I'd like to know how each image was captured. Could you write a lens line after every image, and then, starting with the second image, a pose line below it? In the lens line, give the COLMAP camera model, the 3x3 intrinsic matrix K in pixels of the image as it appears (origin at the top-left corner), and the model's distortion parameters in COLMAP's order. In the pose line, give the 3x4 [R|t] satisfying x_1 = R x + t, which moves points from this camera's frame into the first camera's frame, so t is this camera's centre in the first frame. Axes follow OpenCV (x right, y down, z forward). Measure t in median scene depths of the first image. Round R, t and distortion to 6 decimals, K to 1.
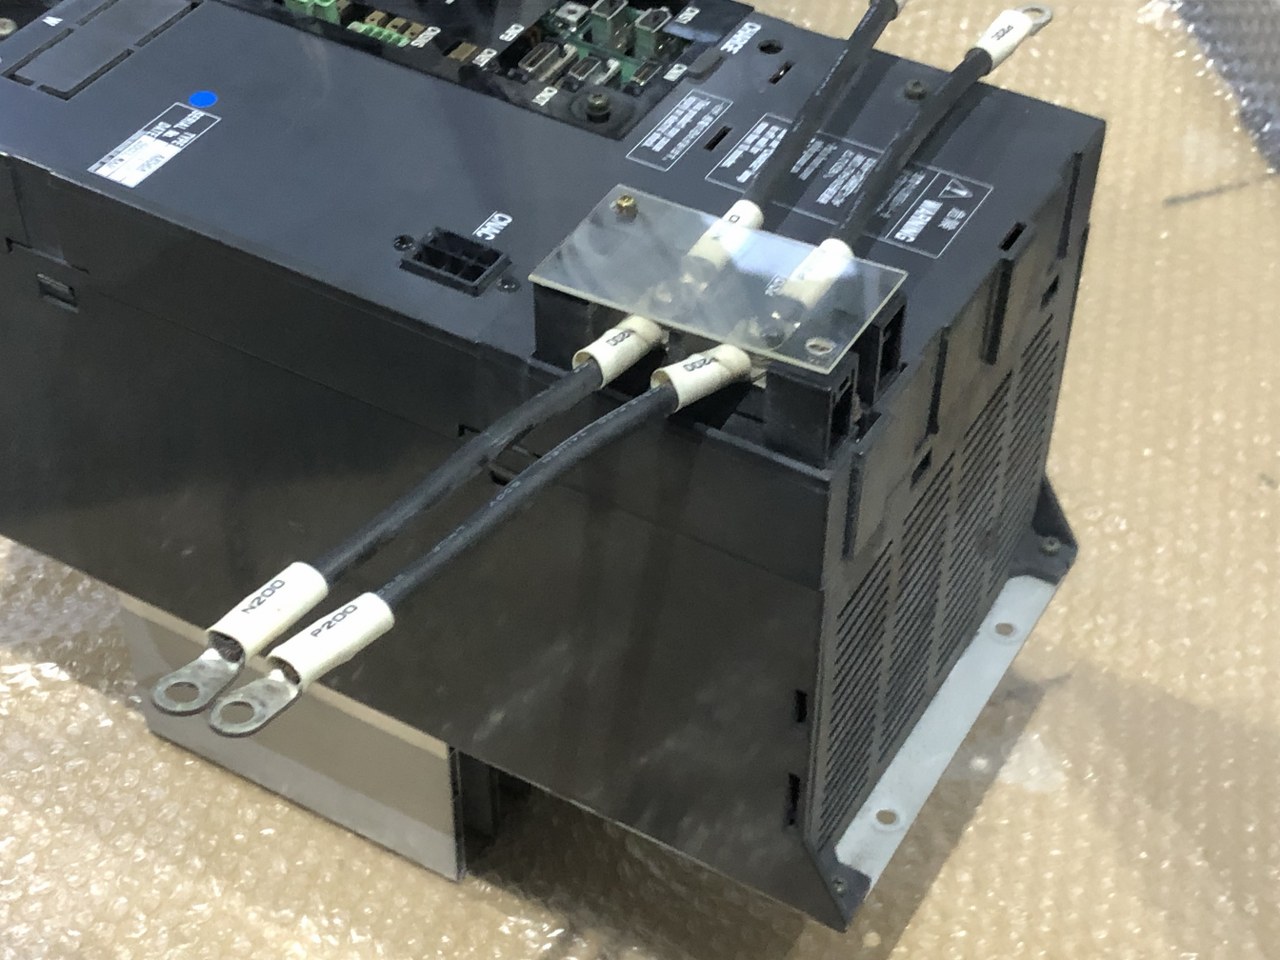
lens RADIAL K [[2201.1, 0, 678.3], [0, 2201.1, 467.8], [0, 0, 1]] dist [0.117159, 0.000000]
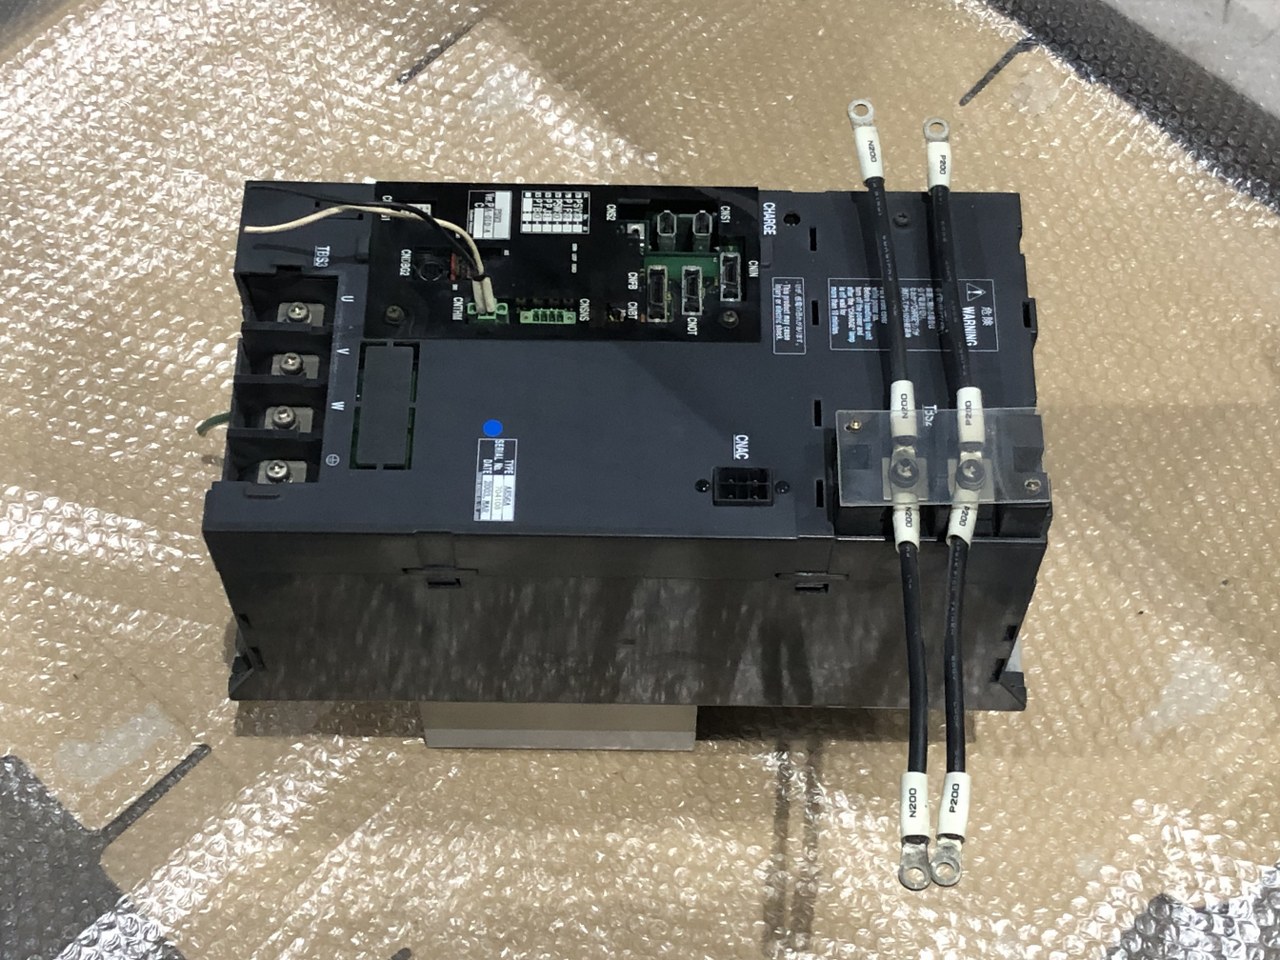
lens RADIAL K [[2201.1, 0, 645.8], [0, 2201.1, 486.9], [0, 0, 1]] dist [0.117159, 0.000000]
pose [[0.874039, -0.428393, 0.229205, -0.481395], [0.335588, 0.873450, 0.352797, -0.617799], [-0.351335, -0.231440, 0.907193, -0.355268]]
